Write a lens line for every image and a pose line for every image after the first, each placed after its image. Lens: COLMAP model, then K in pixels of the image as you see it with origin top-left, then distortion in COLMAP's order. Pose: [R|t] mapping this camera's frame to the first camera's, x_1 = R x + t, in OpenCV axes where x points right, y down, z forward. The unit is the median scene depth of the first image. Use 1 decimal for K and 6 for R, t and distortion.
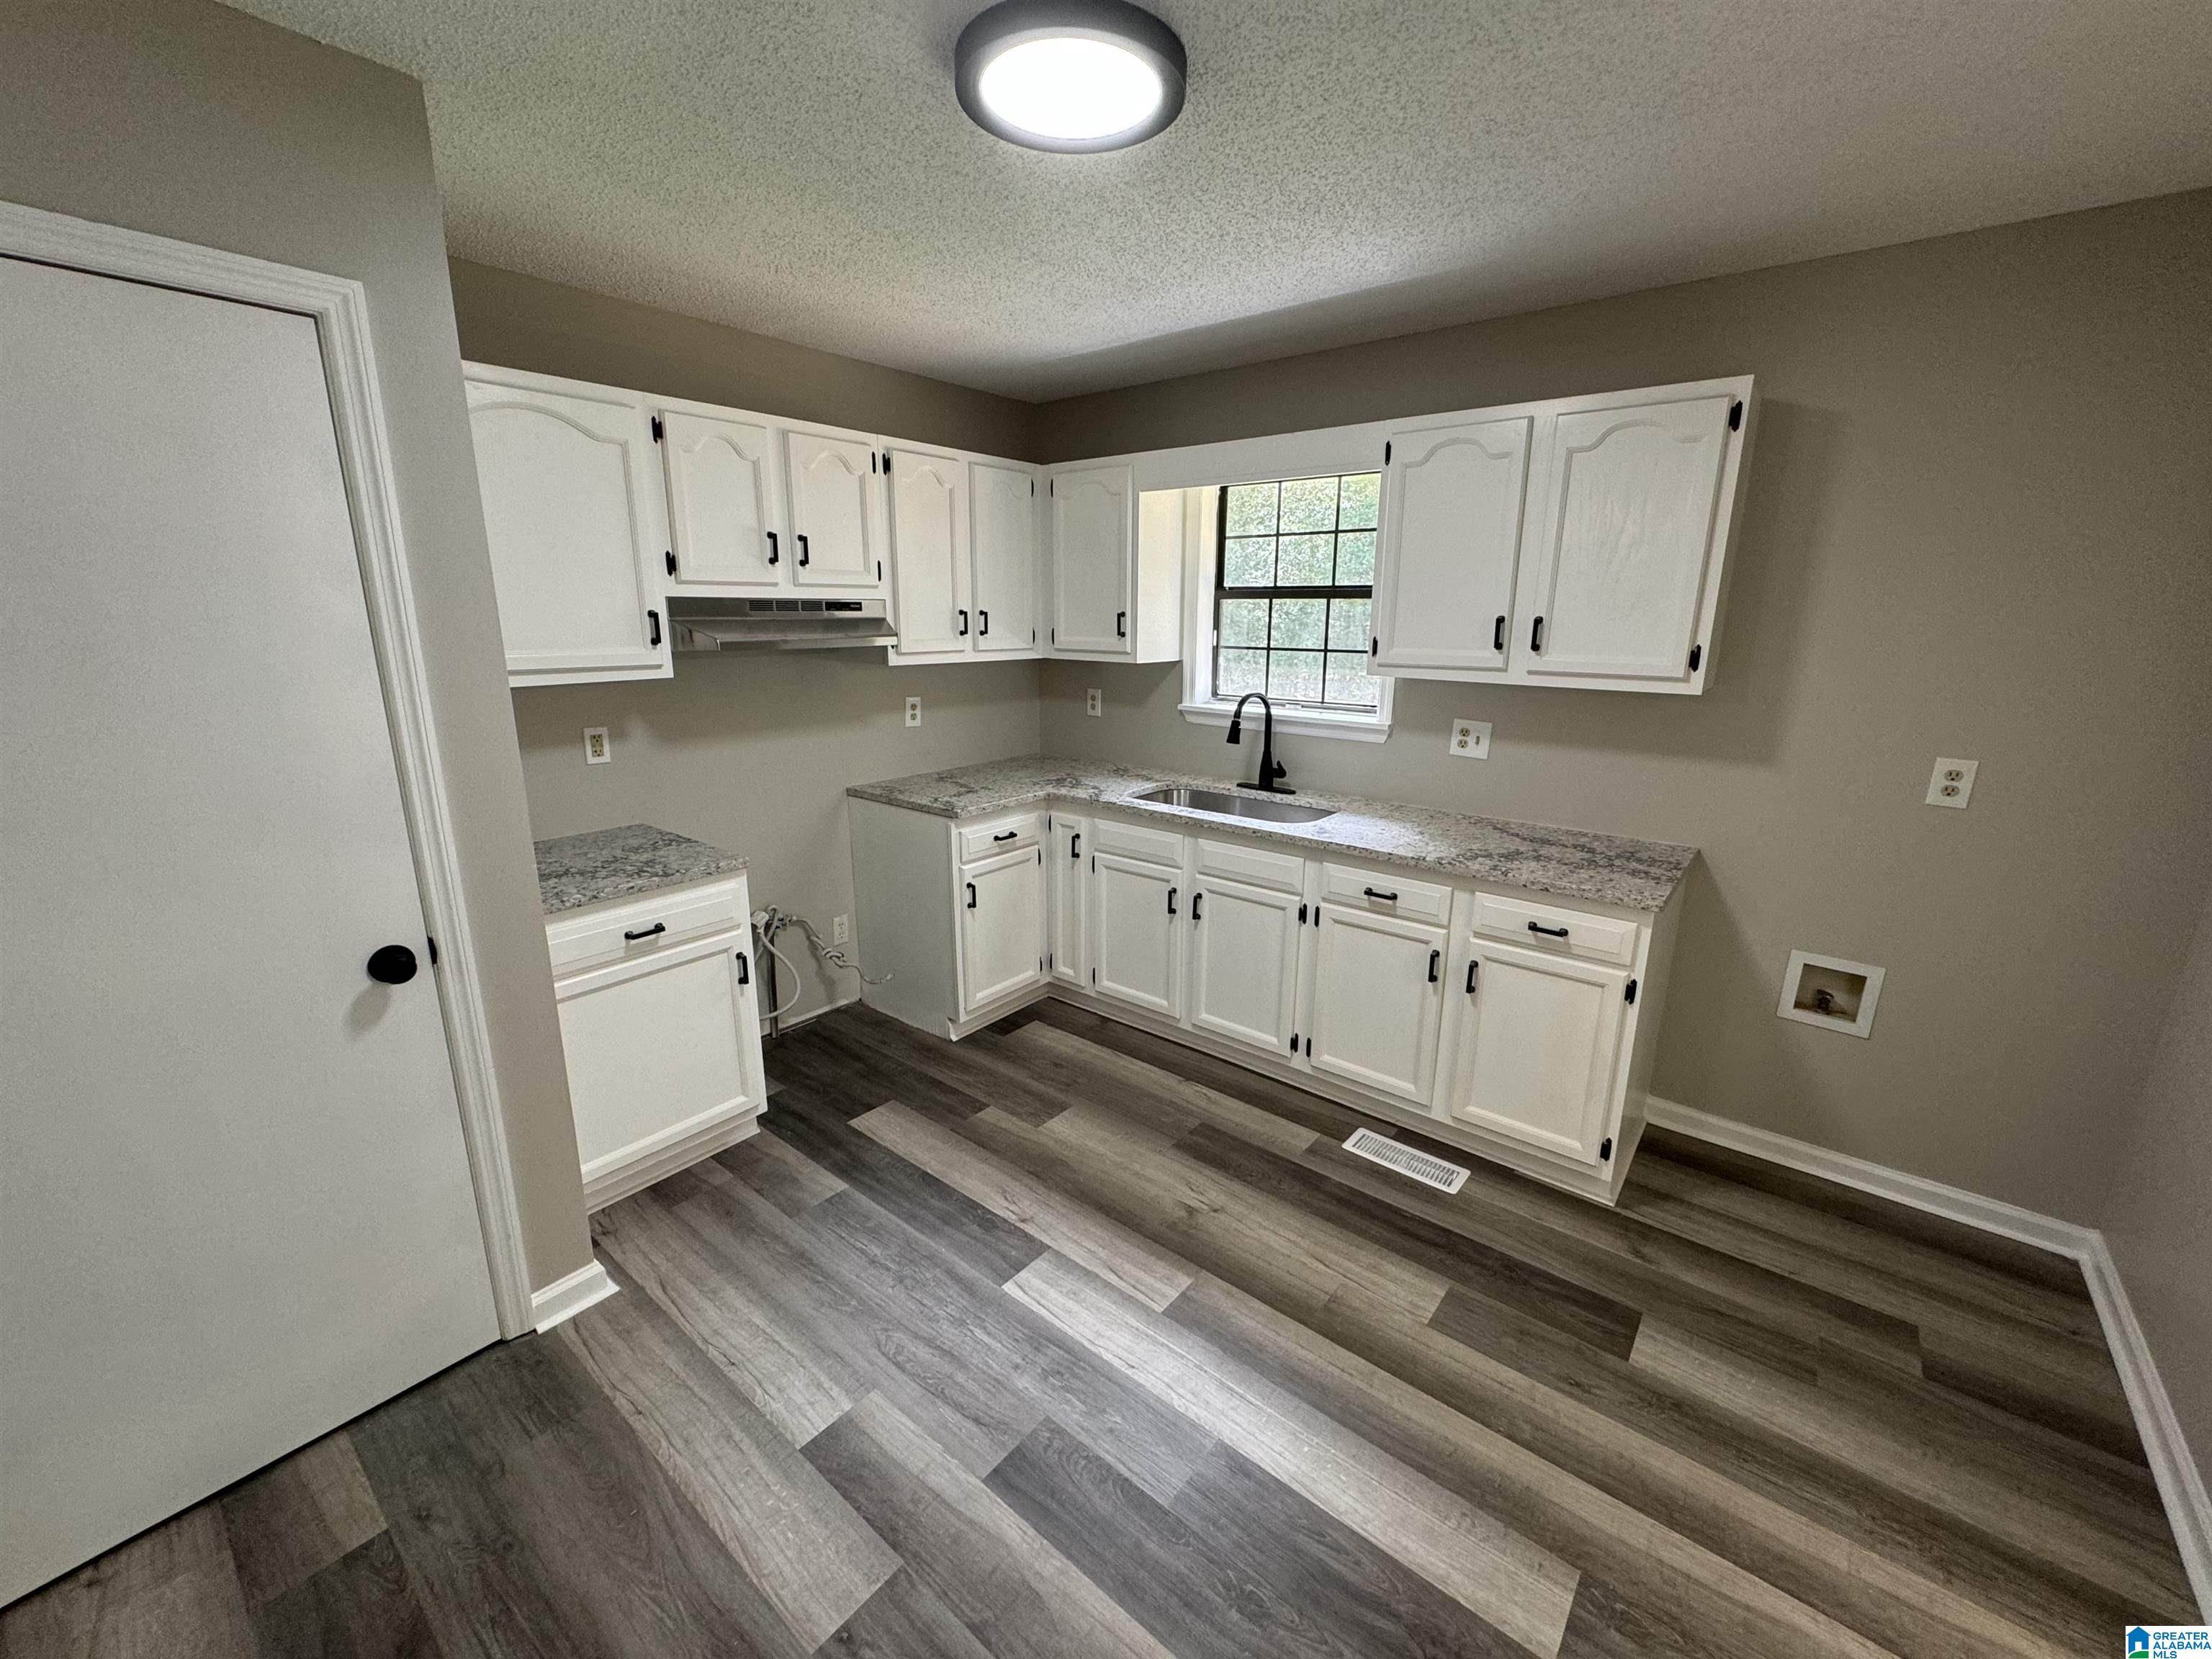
lens RADIAL K [[886.5, 0, 1102.3], [0, 886.5, 825.0], [0, 0, 1]] dist [-0.000822, -0.000132]
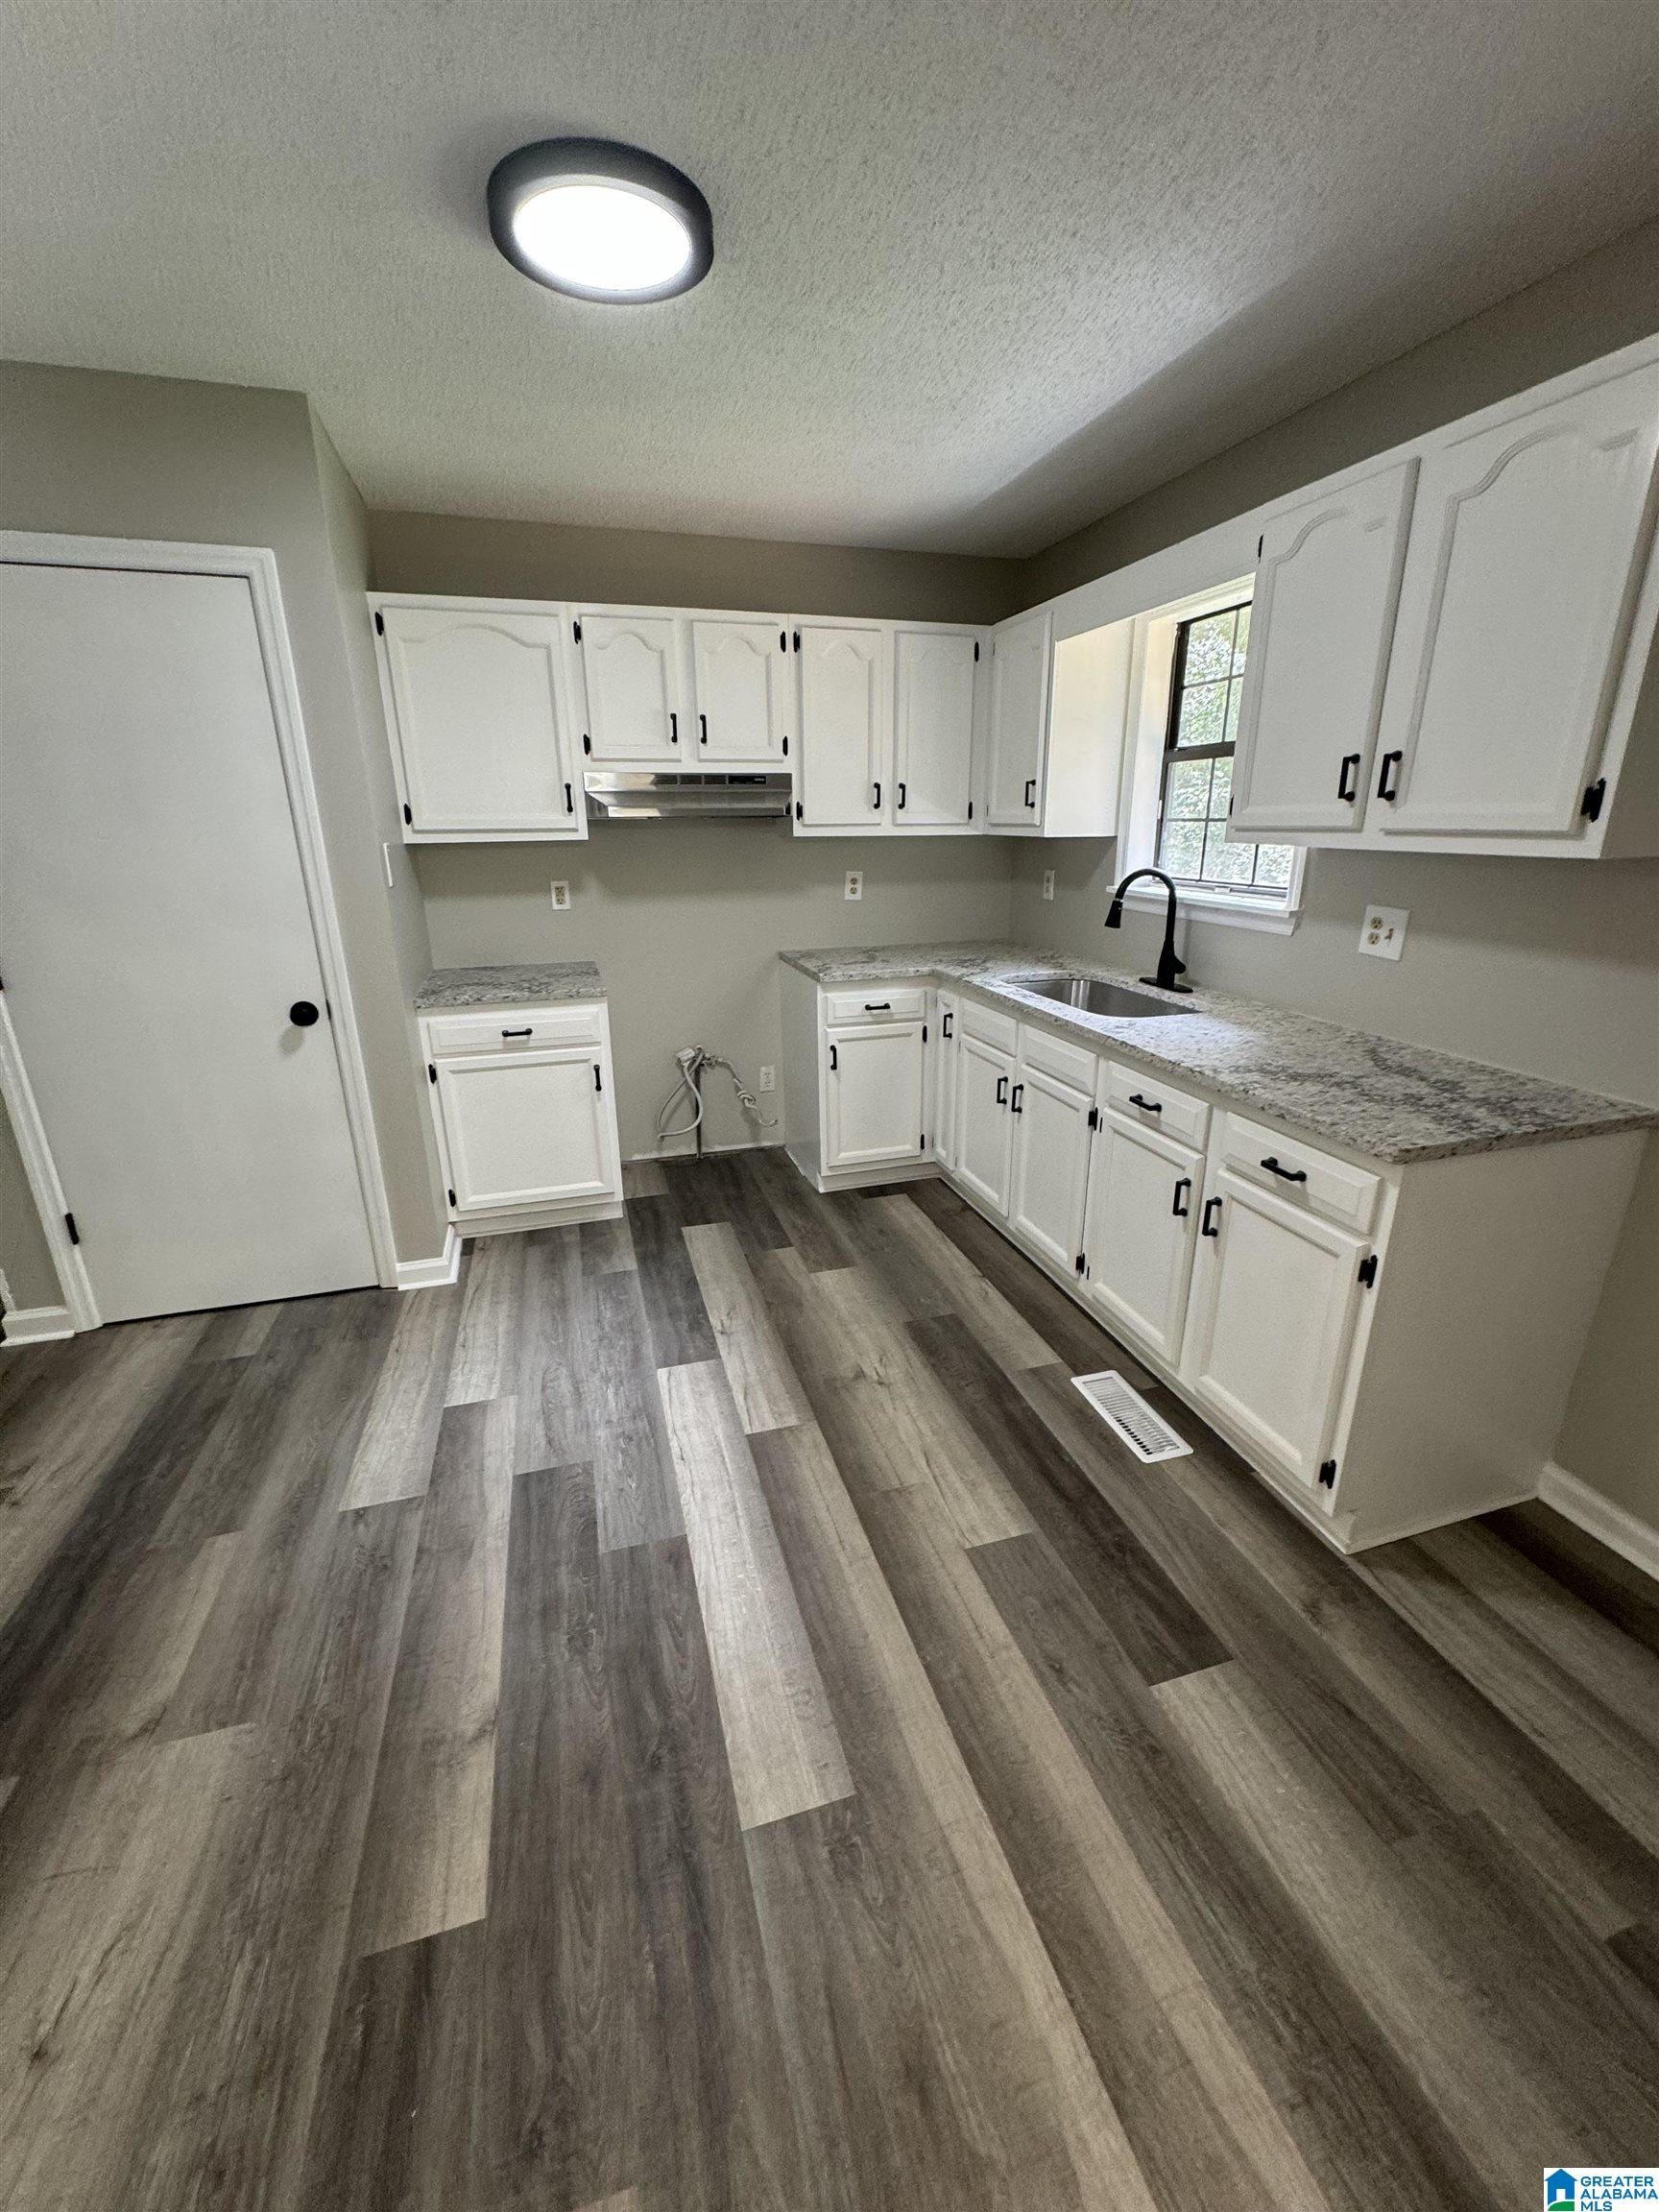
lens RADIAL K [[886.5, 0, 831.8], [0, 886.5, 1100.9], [0, 0, 1]] dist [-0.000822, -0.000132]
pose [[0.830757, 0.157485, -0.533893, 0.517536], [-0.119043, 0.987218, 0.105969, 0.022504], [0.543757, -0.024479, 0.838886, 0.134400]]
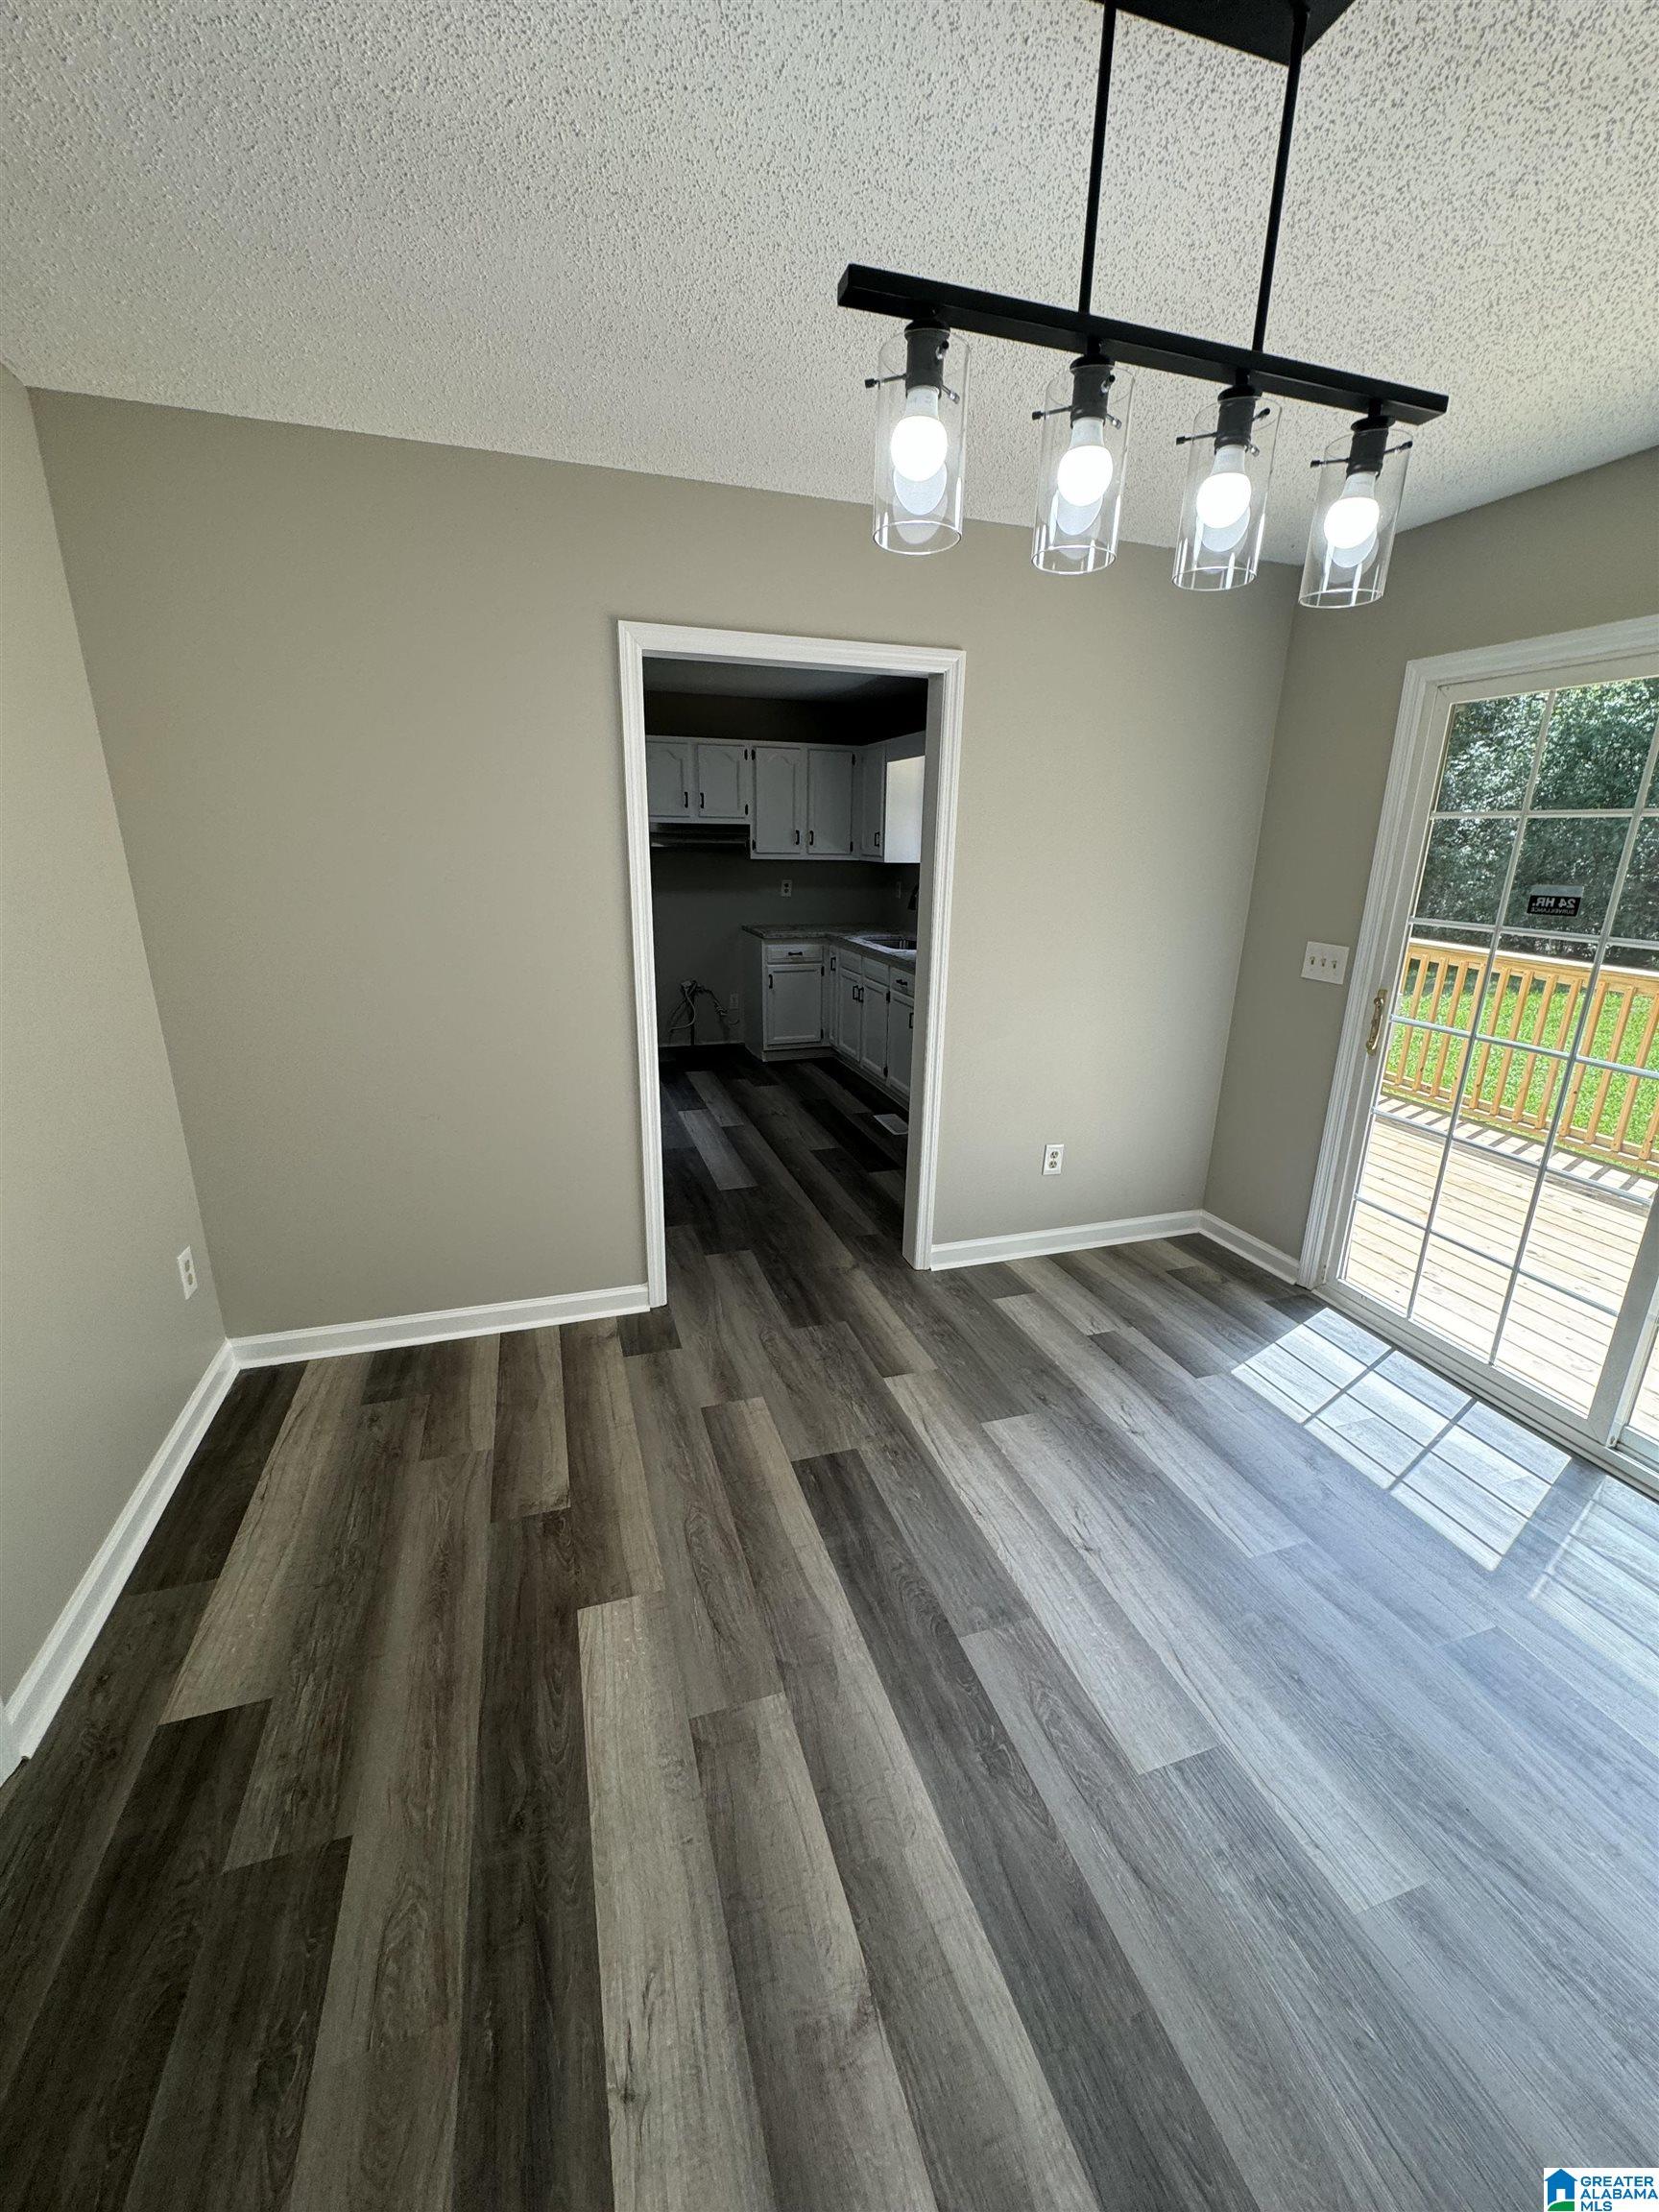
lens RADIAL K [[886.5, 0, 830.0], [0, 886.5, 1102.5], [0, 0, 1]] dist [-0.000822, -0.000132]
pose [[0.845539, 0.161402, -0.508933, 1.193244], [-0.136445, 0.986882, 0.086288, 0.189501], [0.516185, -0.003518, 0.856470, -0.700918]]
